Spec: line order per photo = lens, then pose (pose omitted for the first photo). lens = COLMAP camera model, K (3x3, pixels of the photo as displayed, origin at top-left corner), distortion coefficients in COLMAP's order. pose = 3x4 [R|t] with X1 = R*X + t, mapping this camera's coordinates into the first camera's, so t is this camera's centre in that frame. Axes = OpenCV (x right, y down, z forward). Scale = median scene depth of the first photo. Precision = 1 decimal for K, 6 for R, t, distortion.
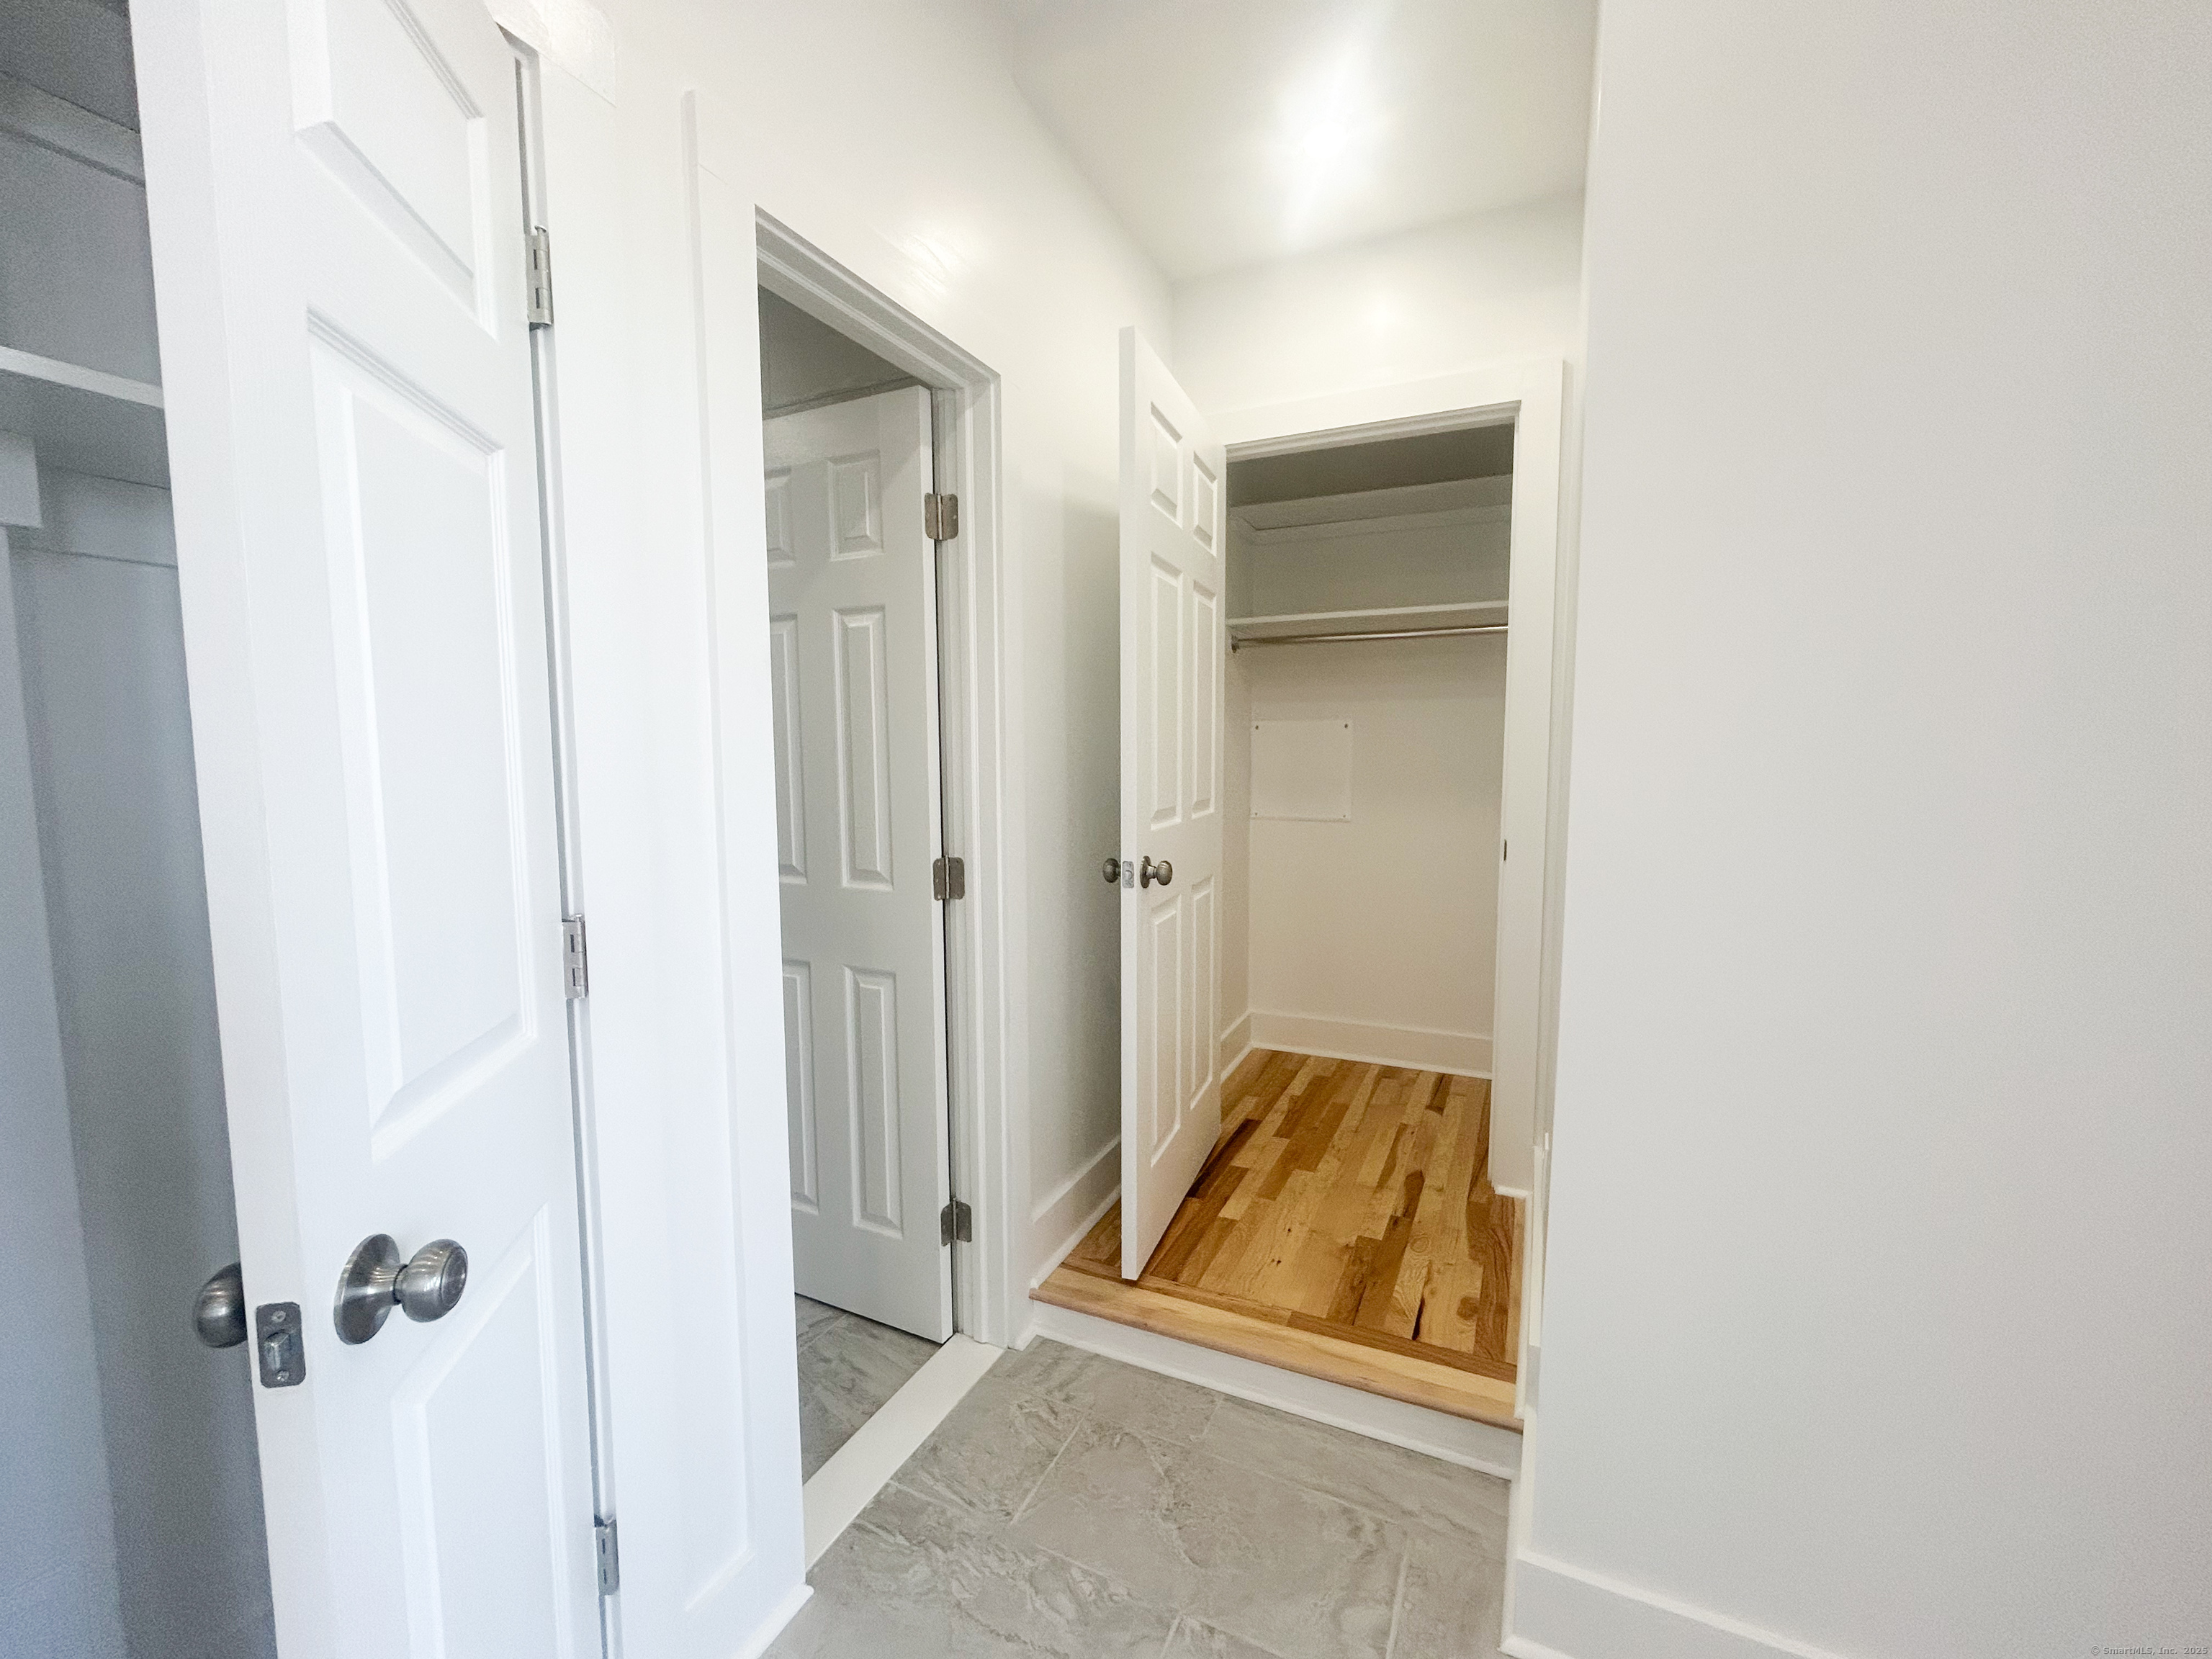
lens RADIAL K [[892.8, 0, 1109.0], [0, 892.8, 830.7], [0, 0, 1]] dist [-0.000840, 0.000541]
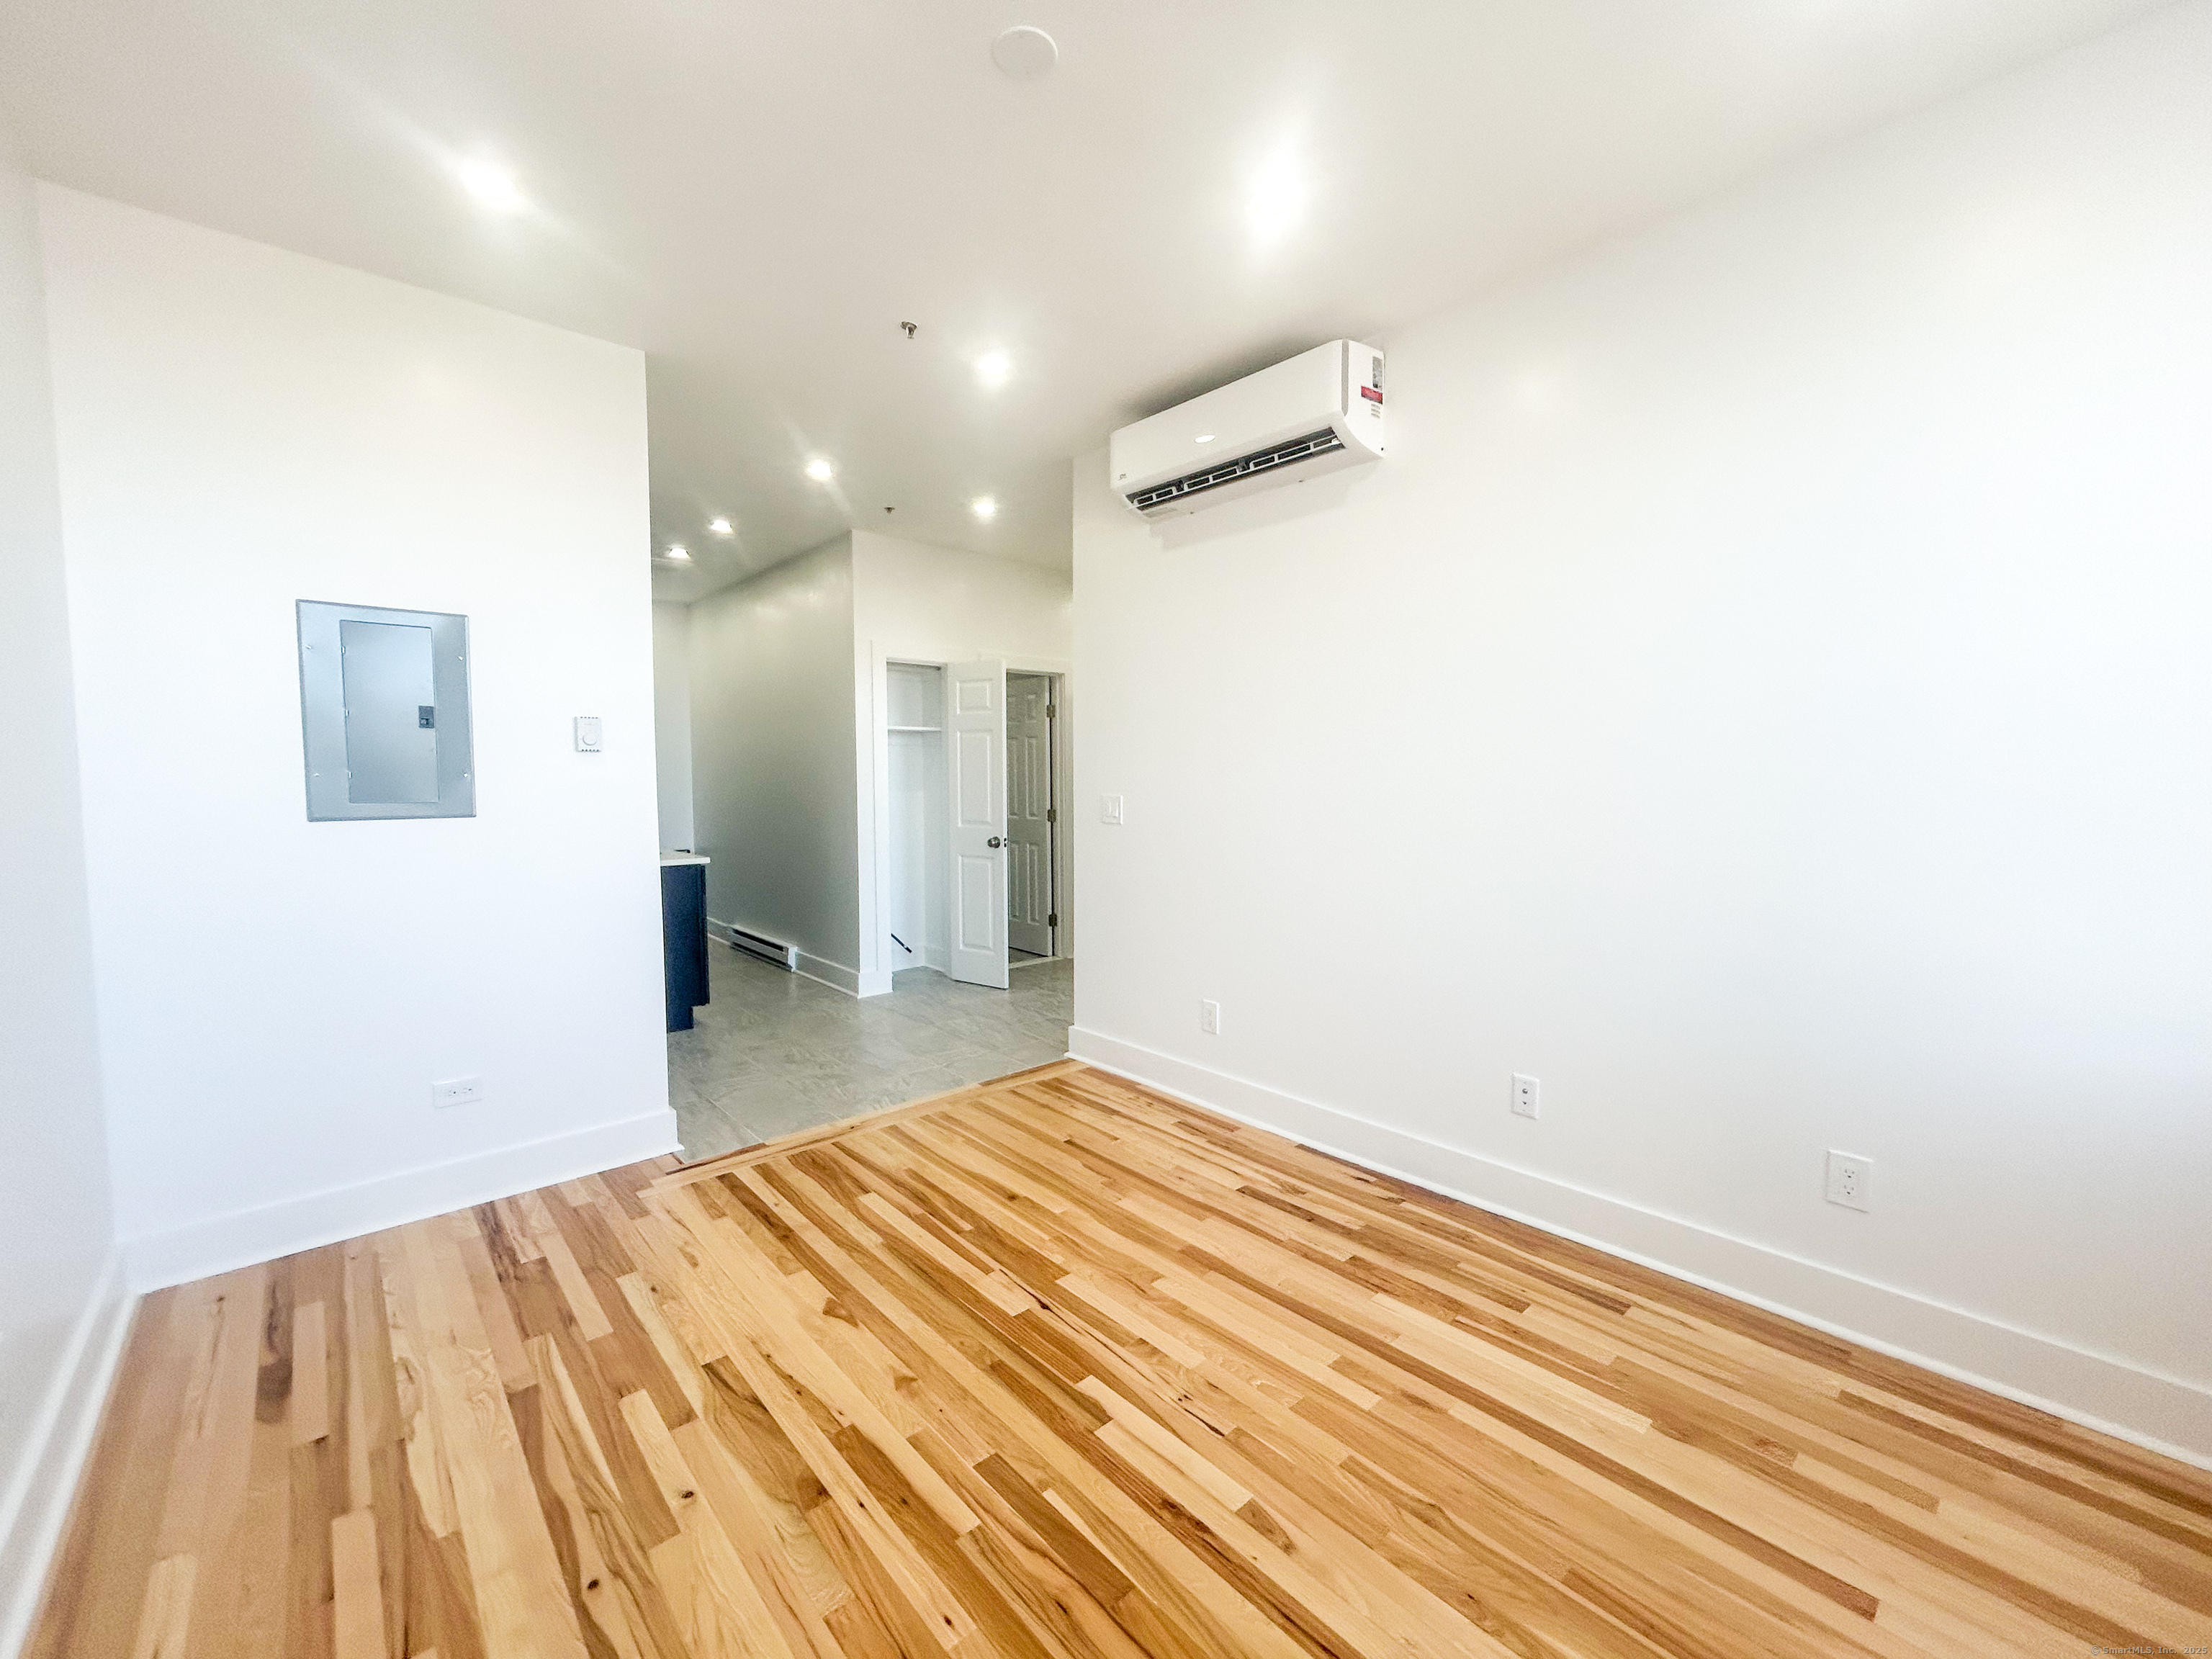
lens RADIAL K [[892.8, 0, 1109.0], [0, 892.8, 830.7], [0, 0, 1]] dist [-0.000840, 0.000541]
pose [[0.923866, 0.024608, -0.381923, 1.292273], [-0.032832, 0.999348, -0.015031, 0.151753], [0.381304, 0.026426, 0.924072, -2.012636]]
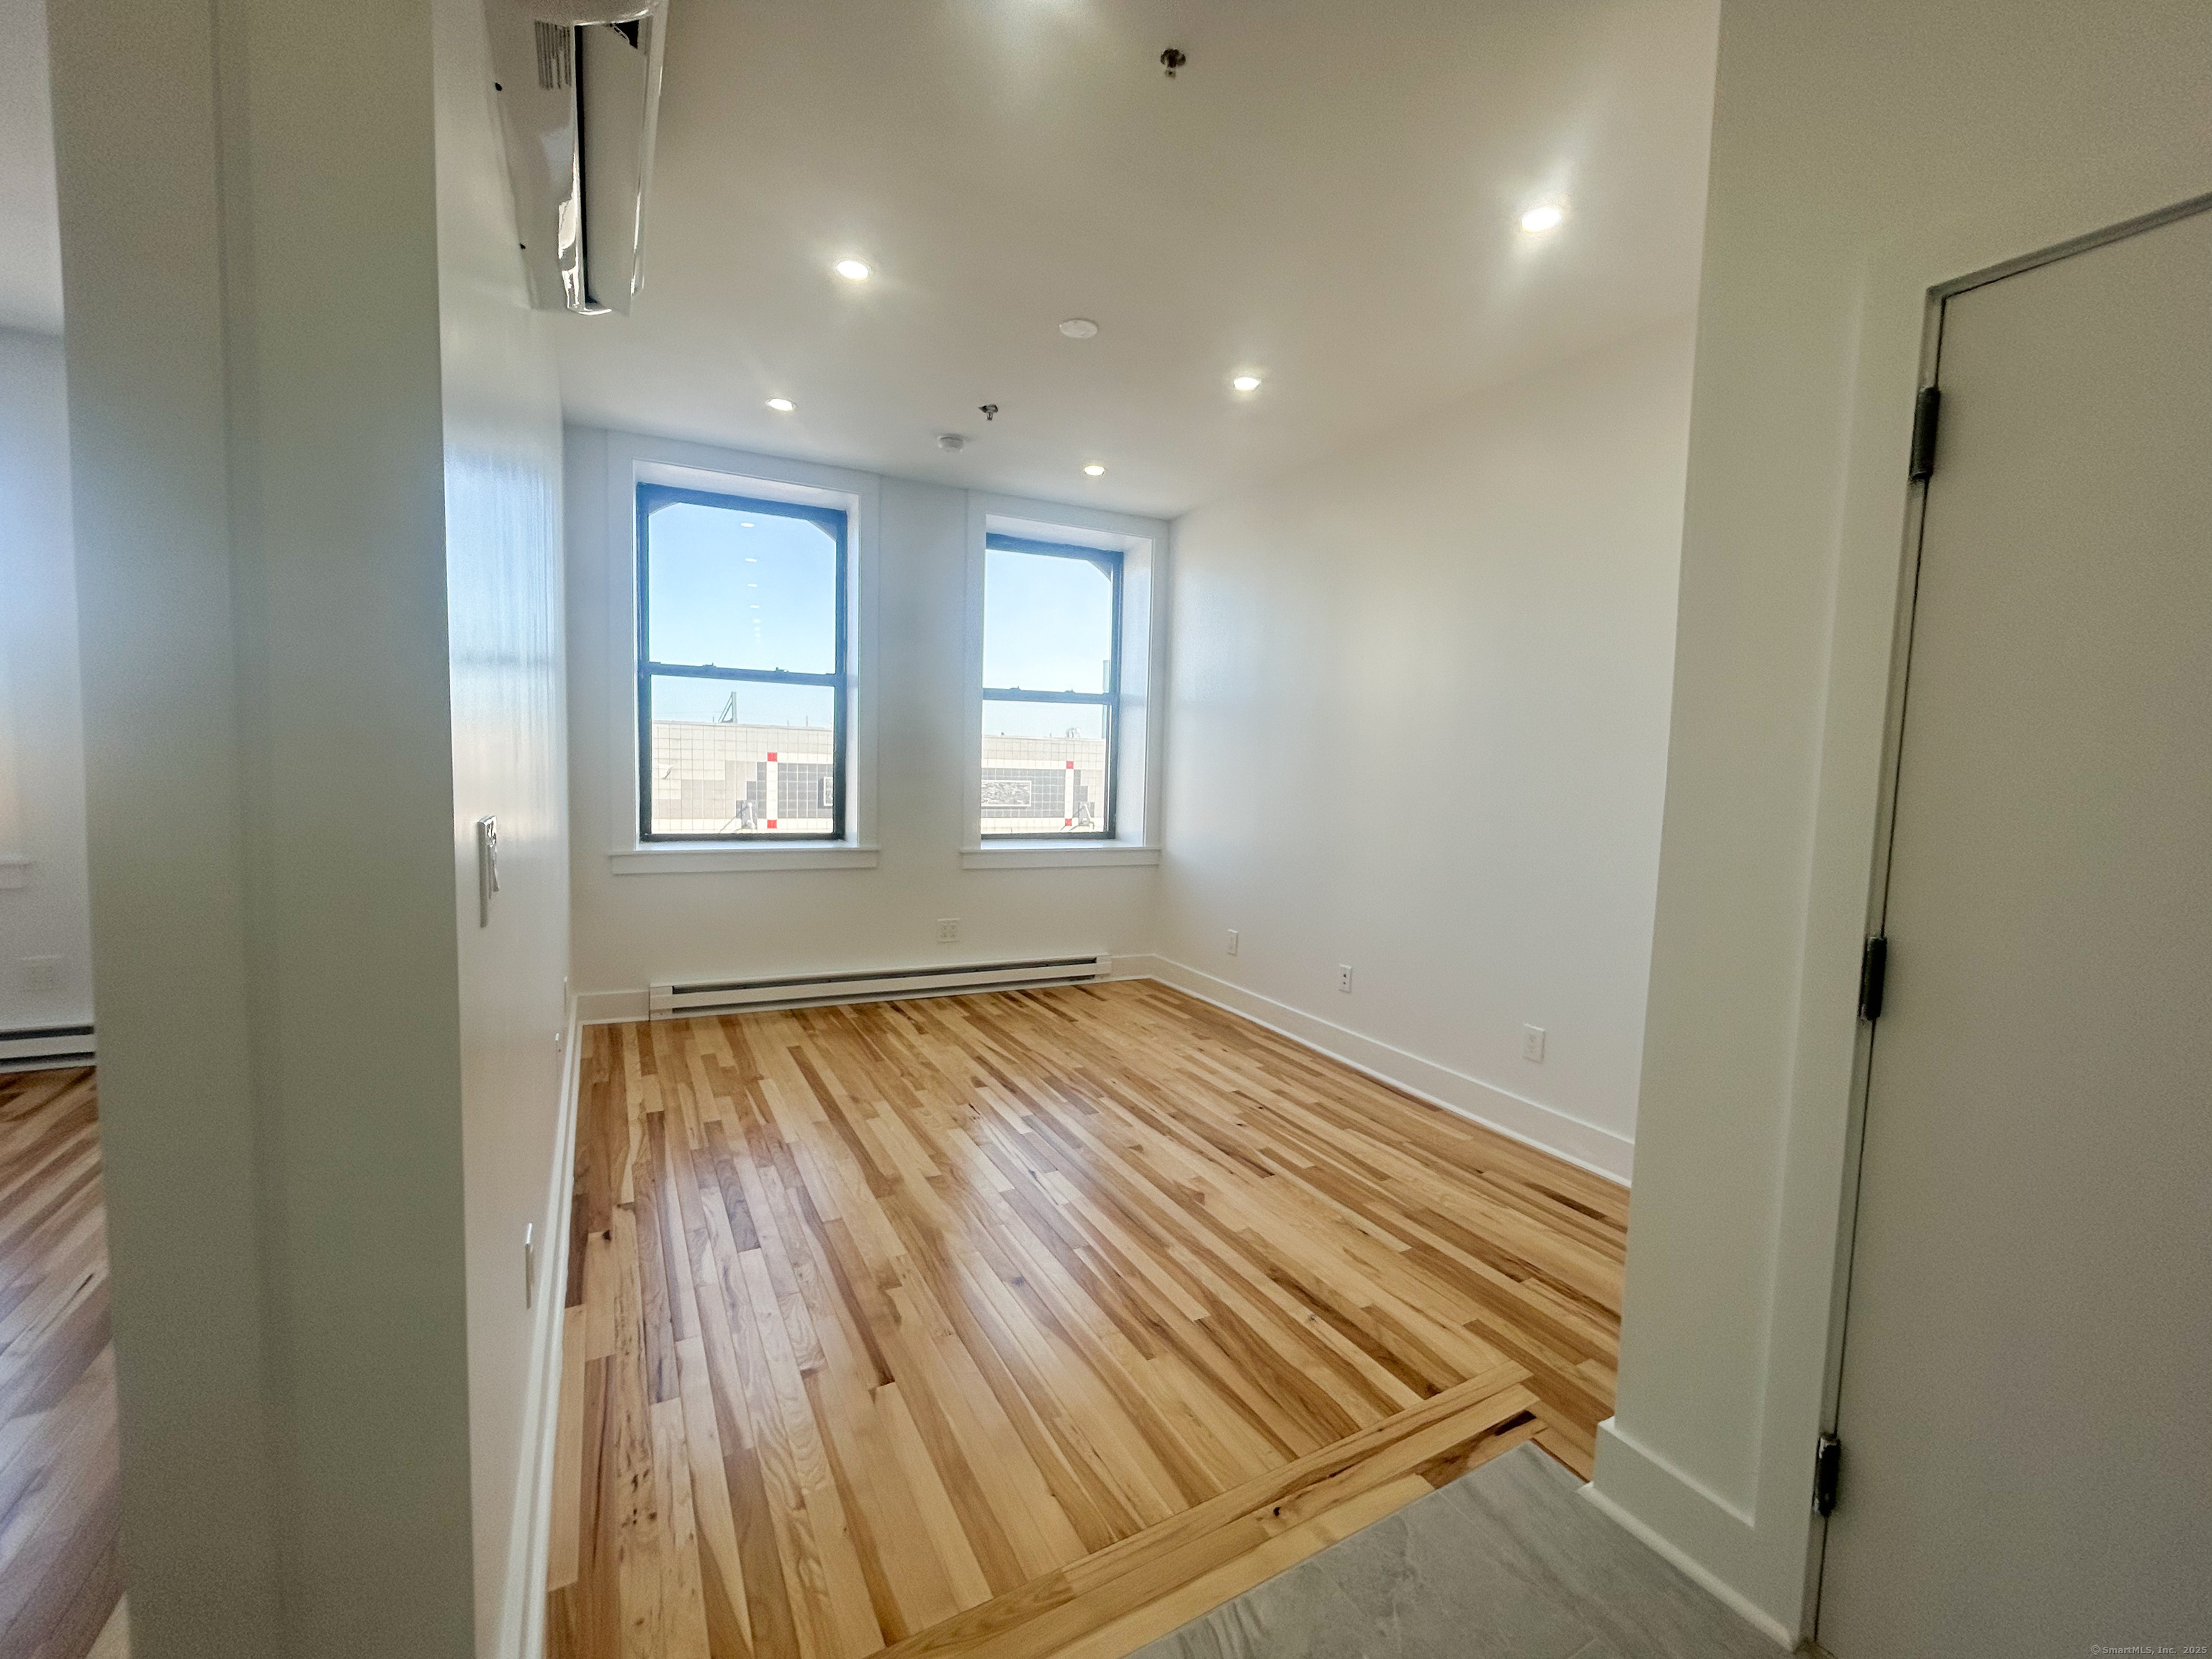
lens RADIAL K [[896.5, 0, 1103.6], [0, 896.5, 826.5], [0, 0, 1]] dist [-0.002337, 0.000148]
pose [[-0.817713, -0.066994, 0.571714, -0.119003], [0.020390, 0.989210, 0.145081, -0.027892], [-0.575265, 0.130292, -0.807524, 0.096444]]
